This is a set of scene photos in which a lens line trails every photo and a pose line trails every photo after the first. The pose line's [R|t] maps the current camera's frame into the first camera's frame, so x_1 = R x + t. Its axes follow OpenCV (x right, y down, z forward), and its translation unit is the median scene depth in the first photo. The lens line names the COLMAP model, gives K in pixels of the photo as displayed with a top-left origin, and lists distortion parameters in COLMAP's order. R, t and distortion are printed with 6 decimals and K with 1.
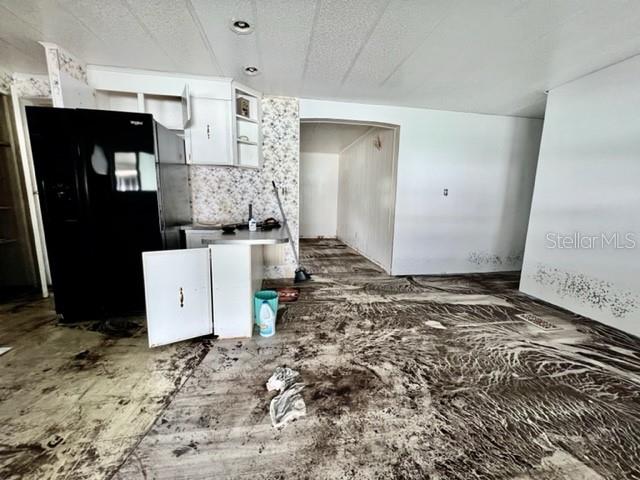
lens RADIAL K [[255.1, 0, 321.5], [0, 255.1, 239.5], [0, 0, 1]] dist [0.000037, 0.000364]
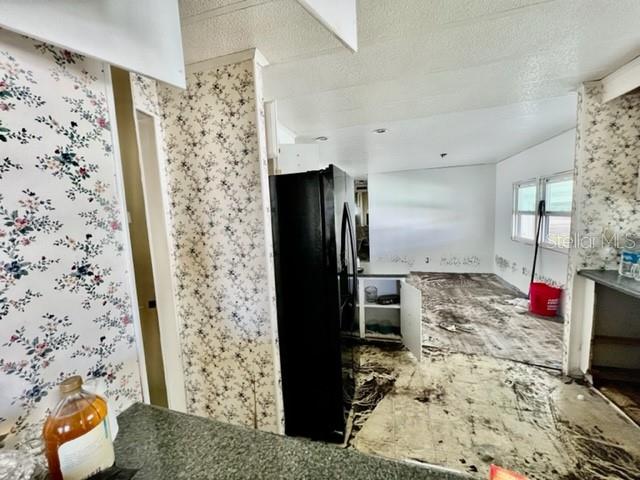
lens RADIAL K [[255.1, 0, 322.5], [0, 255.1, 241.1], [0, 0, 1]] dist [0.000037, 0.000364]
pose [[0.417862, -0.133614, 0.898631, -2.242808], [0.186765, 0.980634, 0.058962, -0.415484], [-0.889106, 0.143195, 0.434724, 0.888418]]
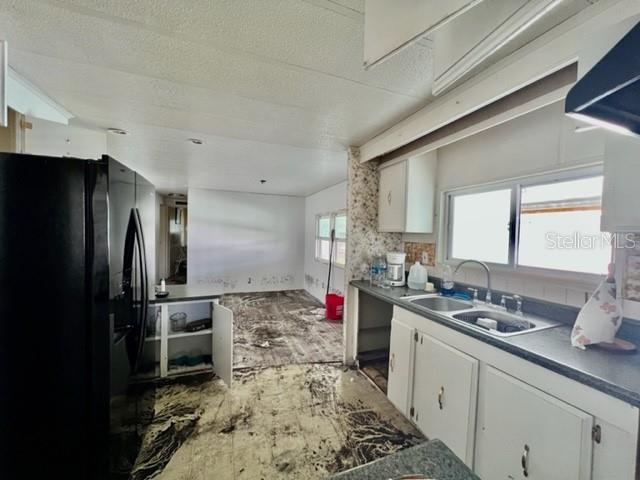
lens RADIAL K [[255.1, 0, 320.8], [0, 255.1, 240.8], [0, 0, 1]] dist [0.000037, 0.000364]
pose [[-0.201597, -0.047738, 0.978304, -2.195535], [0.119803, 0.990110, 0.073002, -0.372368], [-0.972114, 0.131921, -0.193884, 0.810283]]
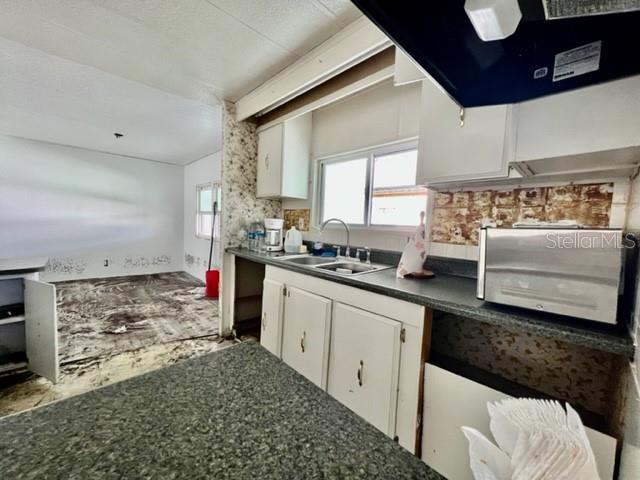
lens RADIAL K [[255.1, 0, 320.2], [0, 255.1, 241.3], [0, 0, 1]] dist [0.000037, 0.000364]
pose [[-0.562539, -0.099142, 0.820805, -2.221475], [0.069891, 0.983528, 0.166697, -0.223780], [-0.823811, 0.151141, -0.546344, 0.702932]]
